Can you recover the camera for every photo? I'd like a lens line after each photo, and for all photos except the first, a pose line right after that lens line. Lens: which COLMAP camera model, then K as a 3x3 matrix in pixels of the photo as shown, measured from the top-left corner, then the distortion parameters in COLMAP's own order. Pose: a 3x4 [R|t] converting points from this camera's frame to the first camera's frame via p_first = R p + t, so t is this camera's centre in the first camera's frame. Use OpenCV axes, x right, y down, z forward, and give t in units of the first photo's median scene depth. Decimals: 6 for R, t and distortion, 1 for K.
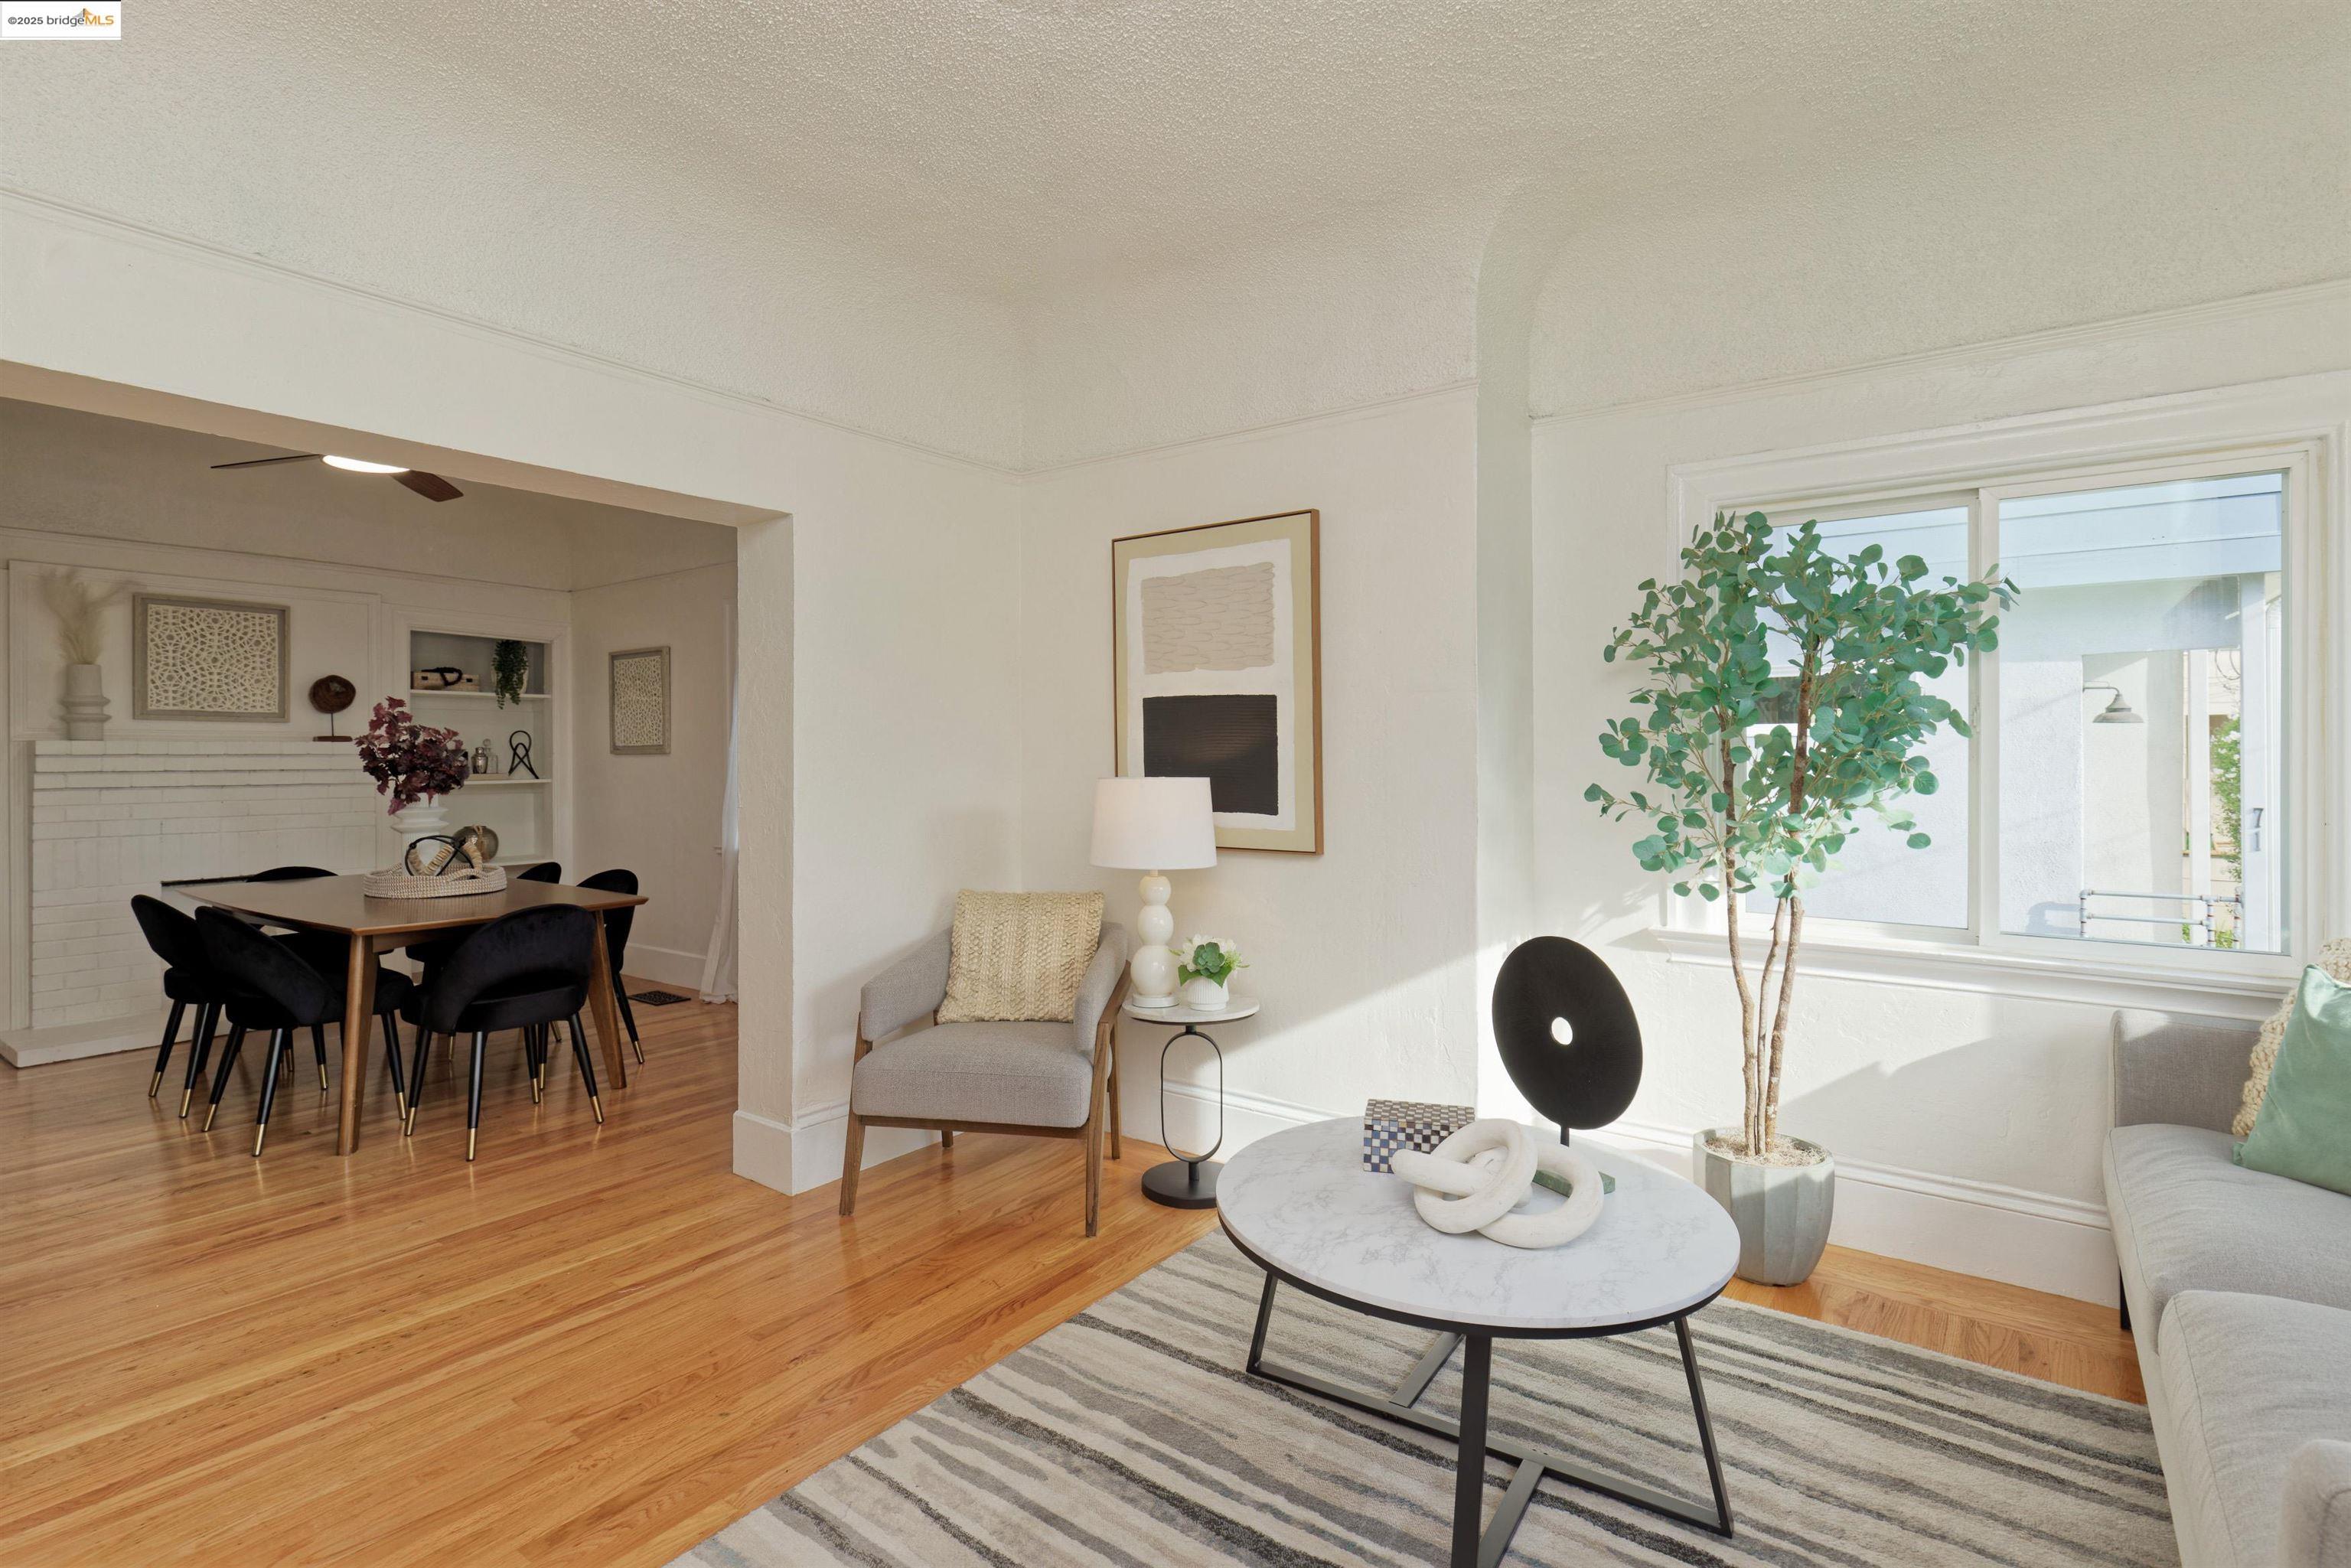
lens RADIAL K [[1110.8, 0, 1158.0], [0, 1110.8, 760.3], [0, 0, 1]] dist [-0.000991, 0.000054]
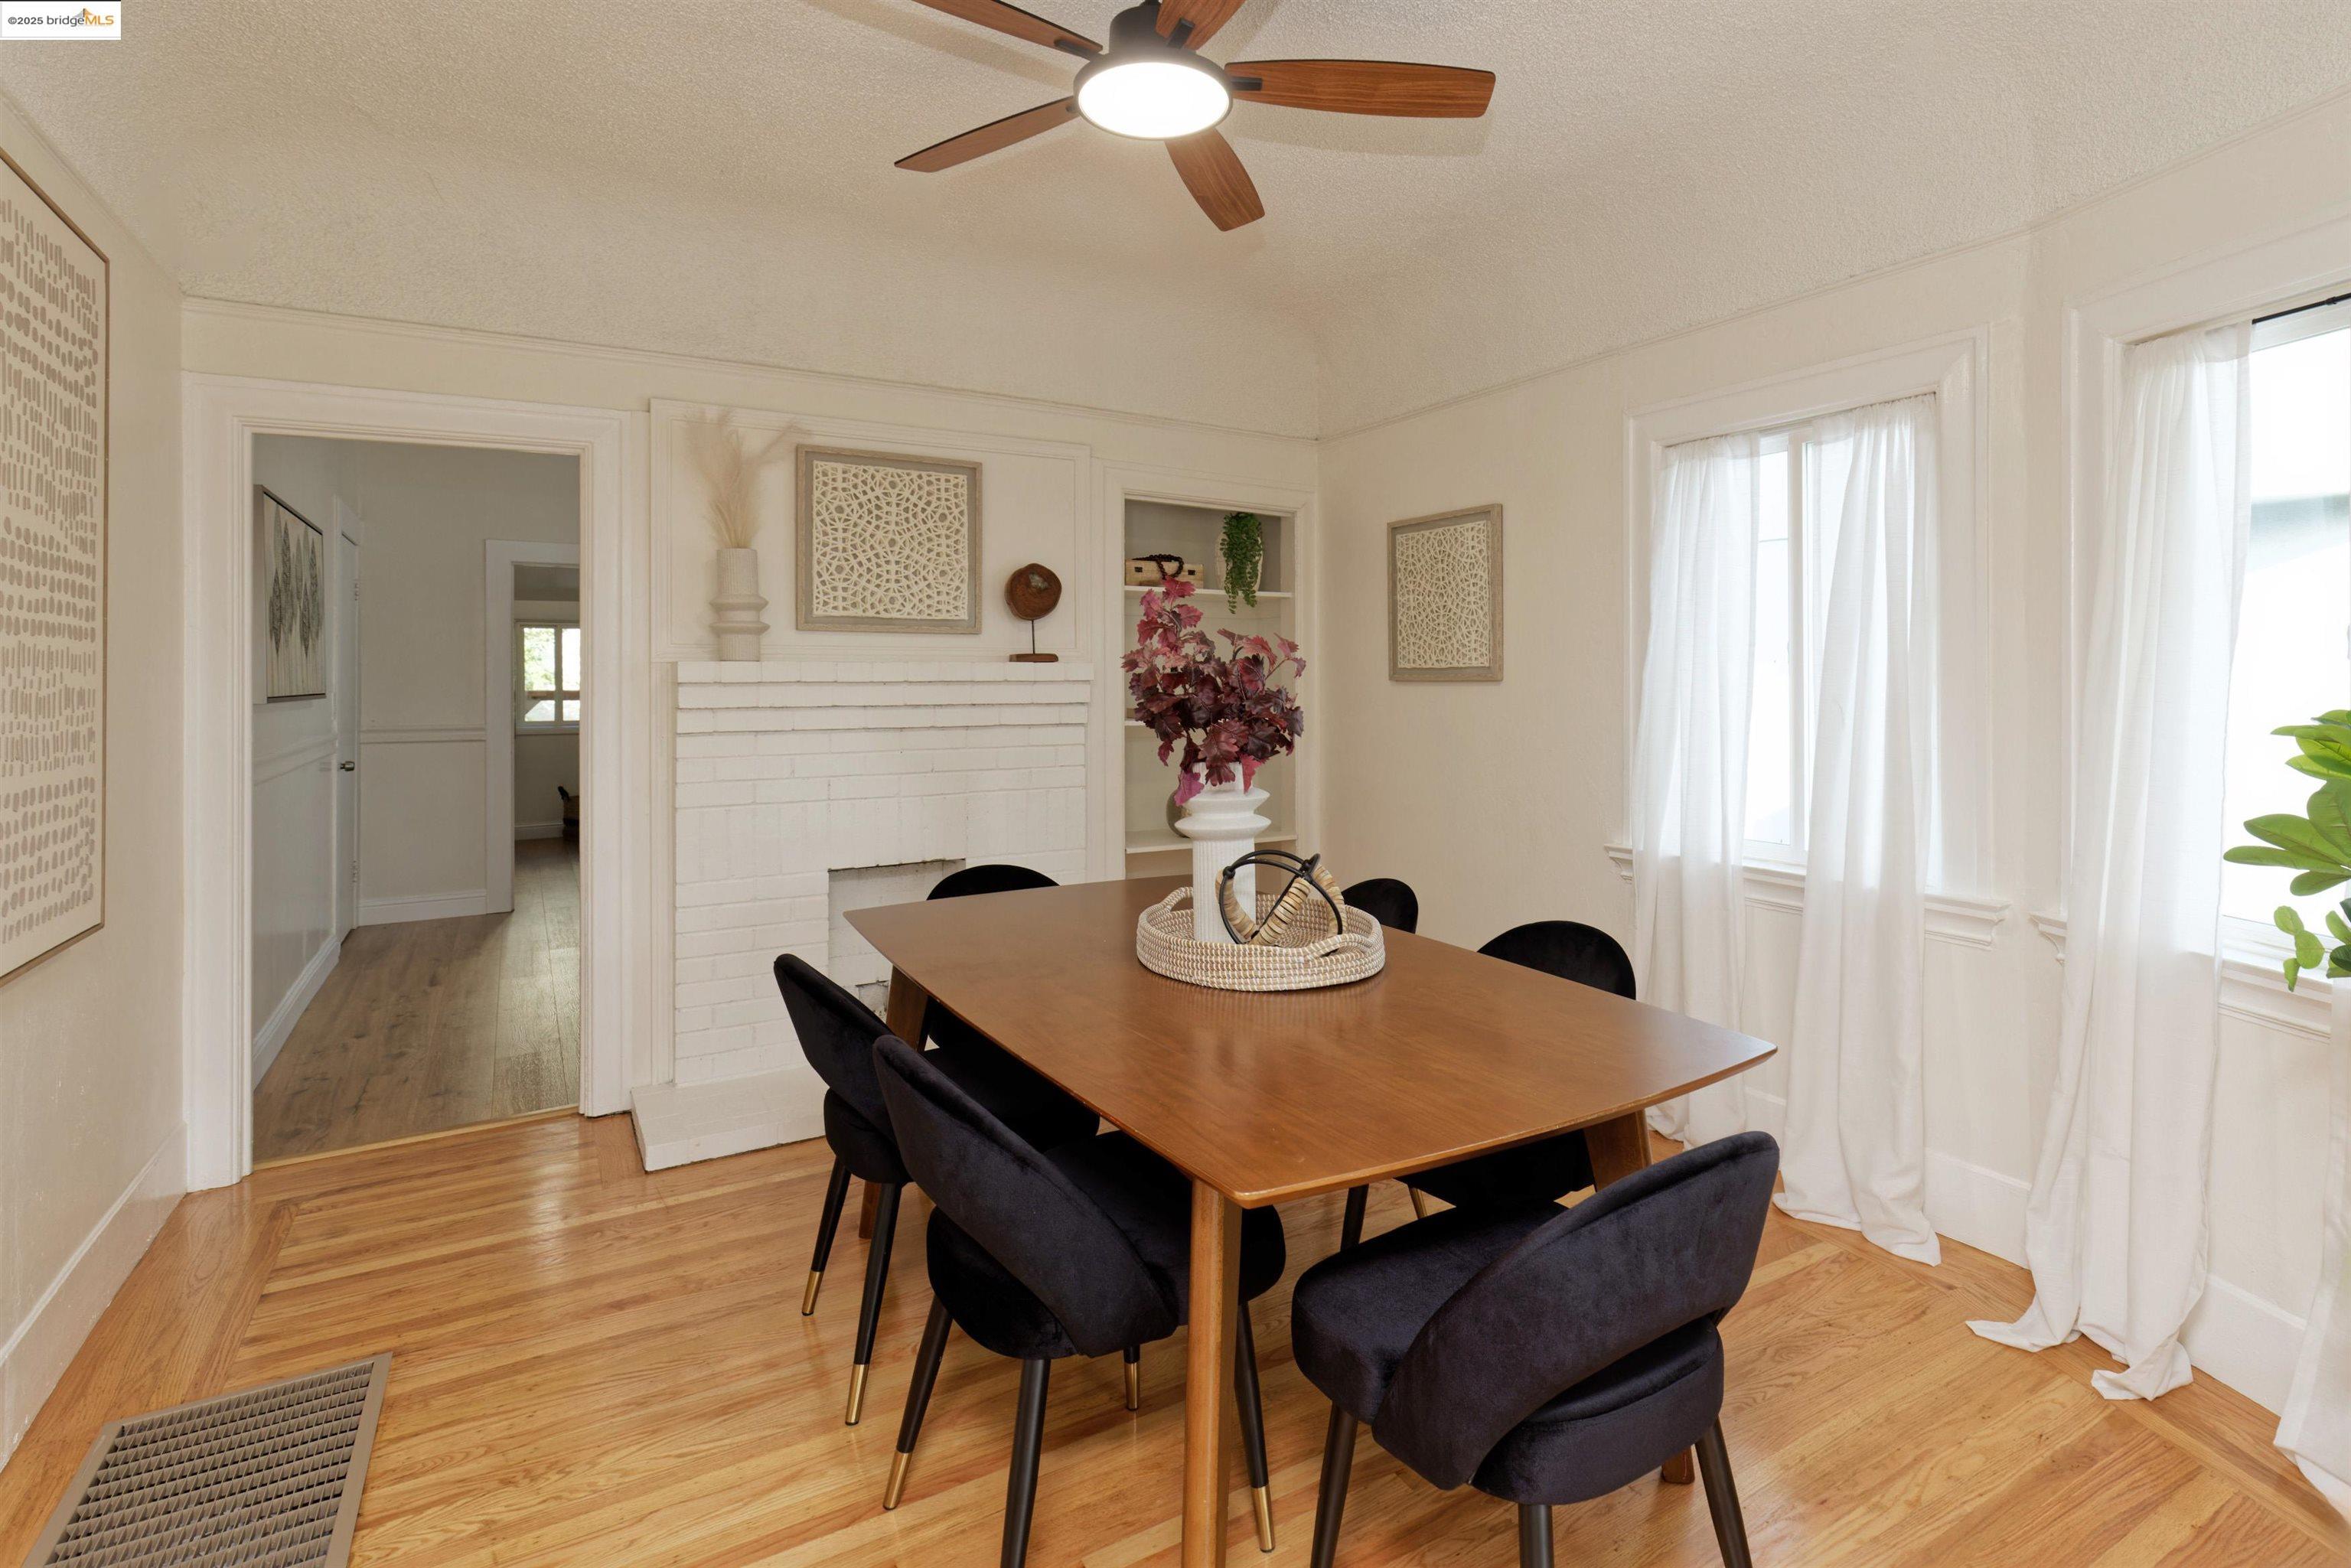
lens RADIAL K [[1144.7, 0, 1293.5], [0, 1144.7, 685.1], [0, 0, 1]] dist [-0.000129, 0.000168]
pose [[0.937430, 0.005312, -0.348135, -0.449427], [-0.003870, 0.999981, 0.004835, -0.008890], [0.348154, -0.003185, 0.937432, 0.513054]]
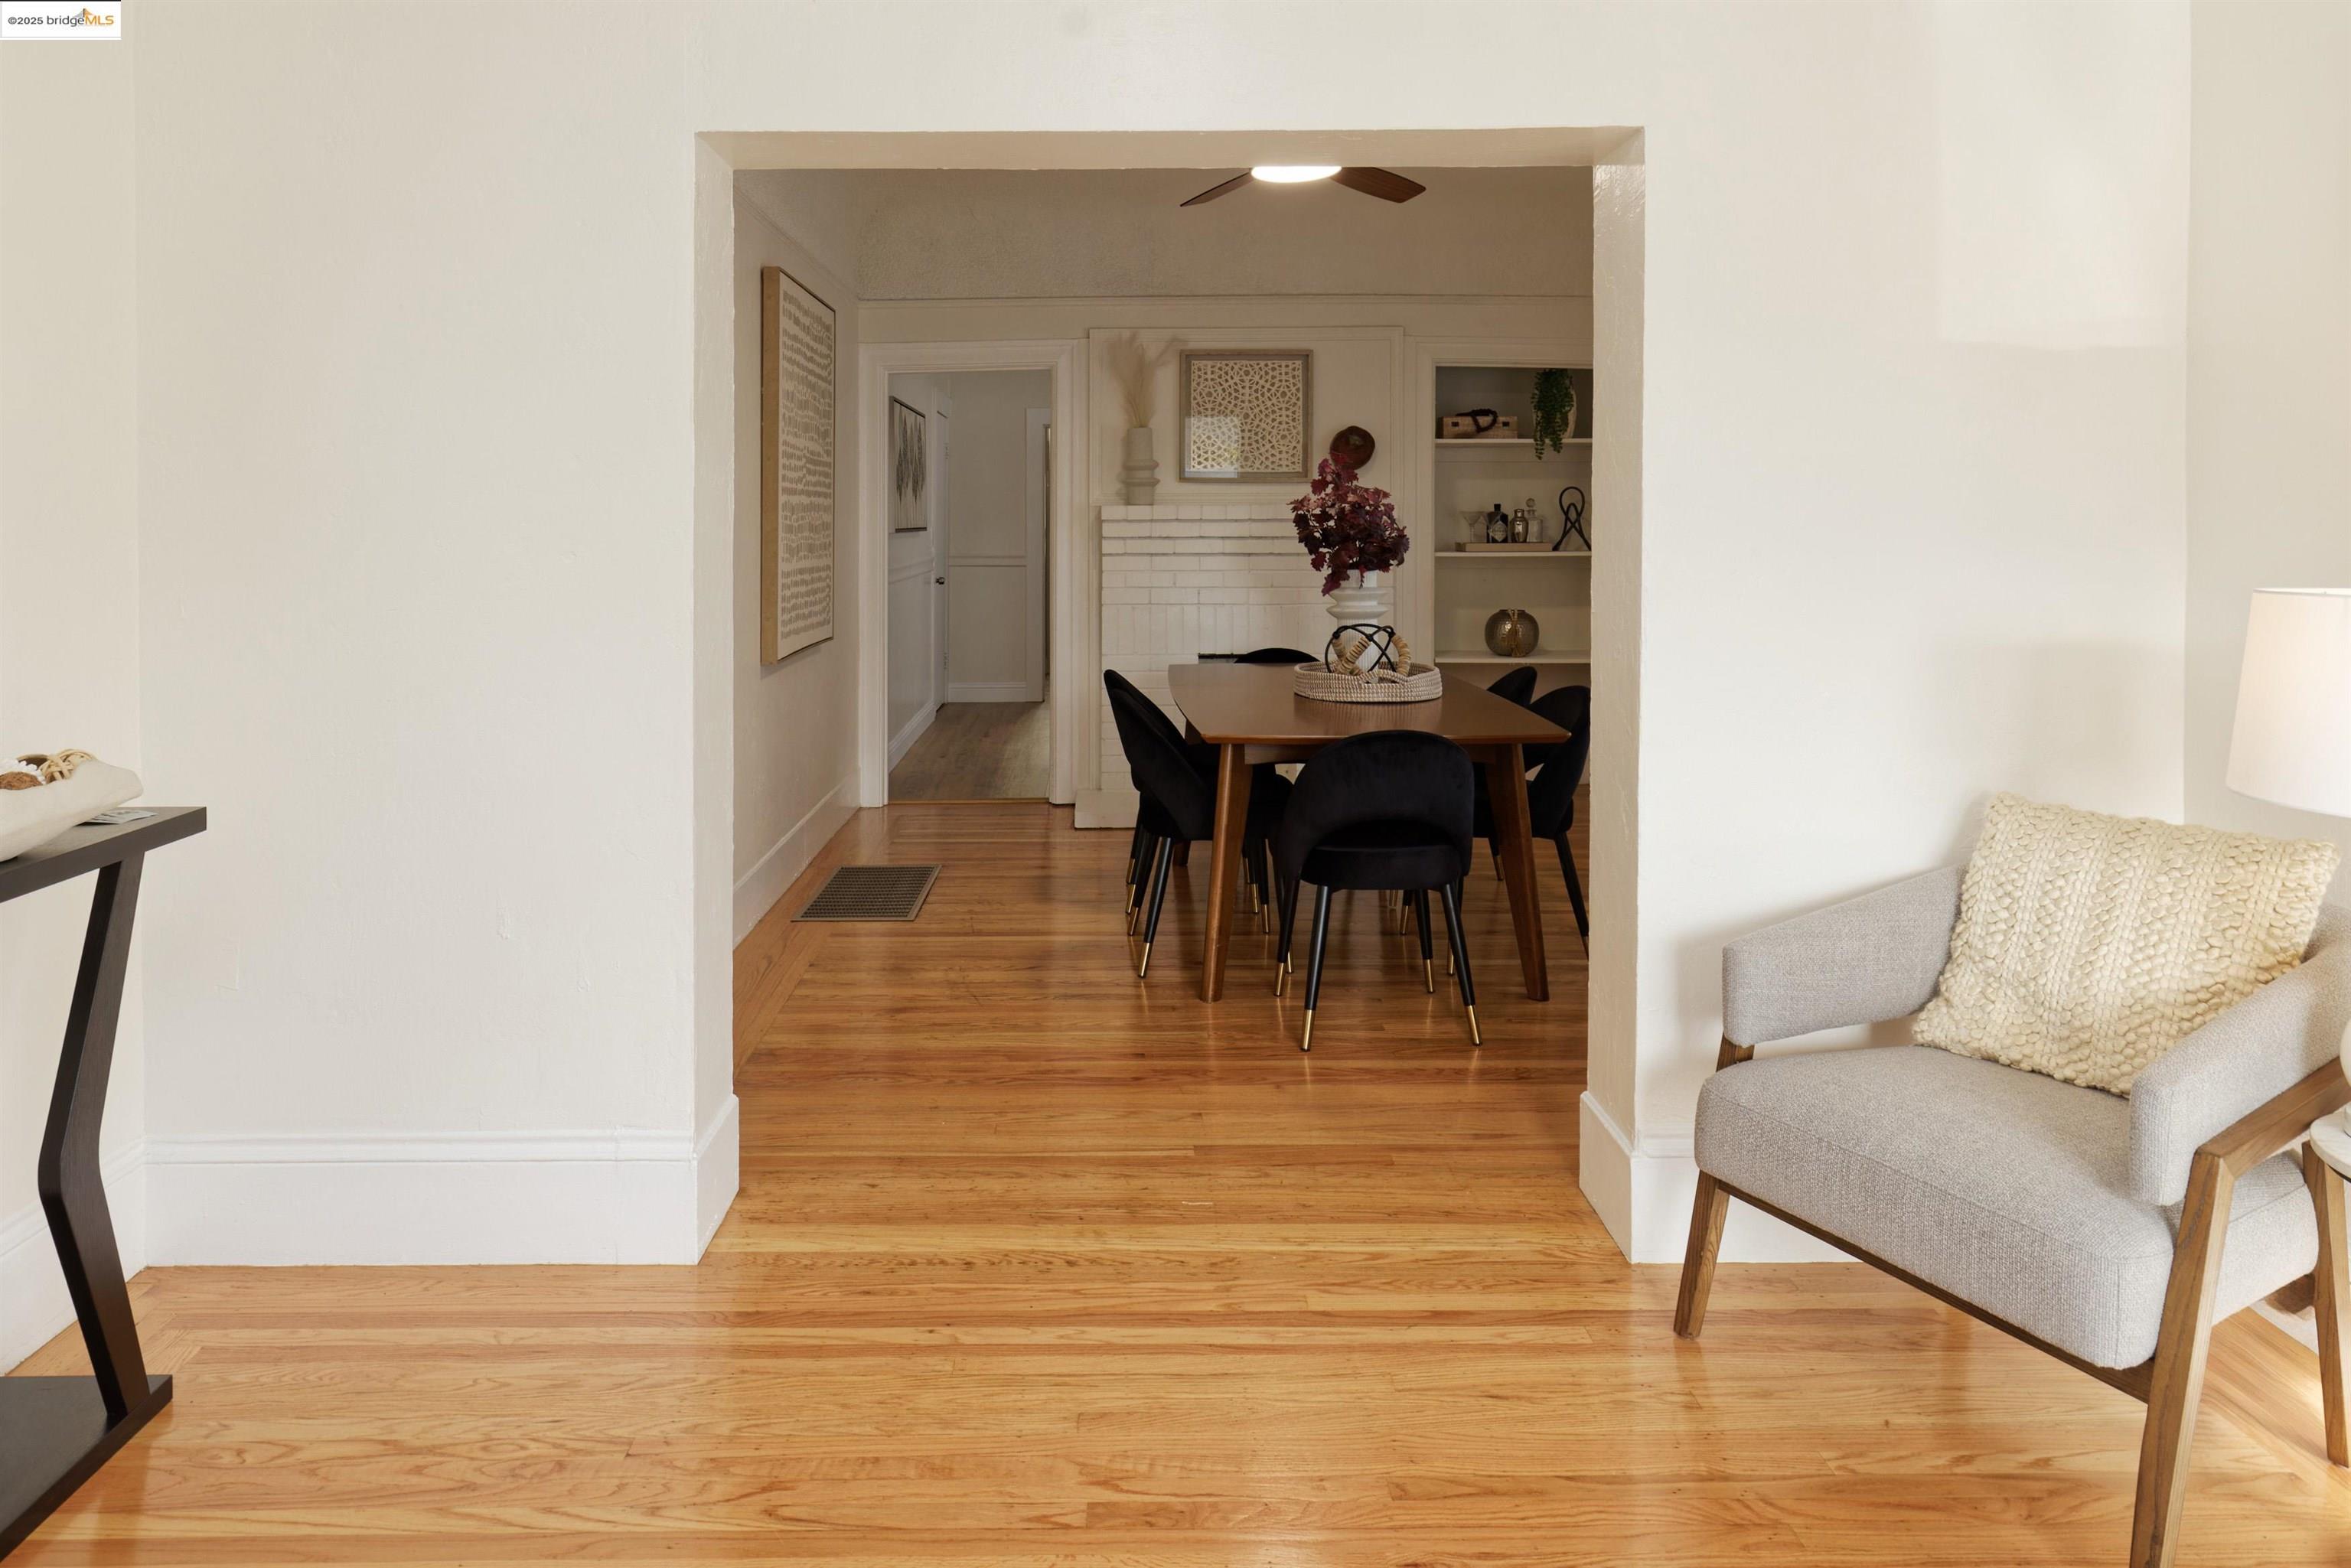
lens RADIAL K [[1522.8, 0, 1161.7], [0, 1522.8, 538.8], [0, 0, 1]] dist [0.015235, -0.000857]
pose [[0.608306, 0.013453, -0.793589, 0.124043], [-0.003028, 0.999888, 0.014629, -0.008694], [0.793697, -0.006496, 0.608279, 0.217717]]
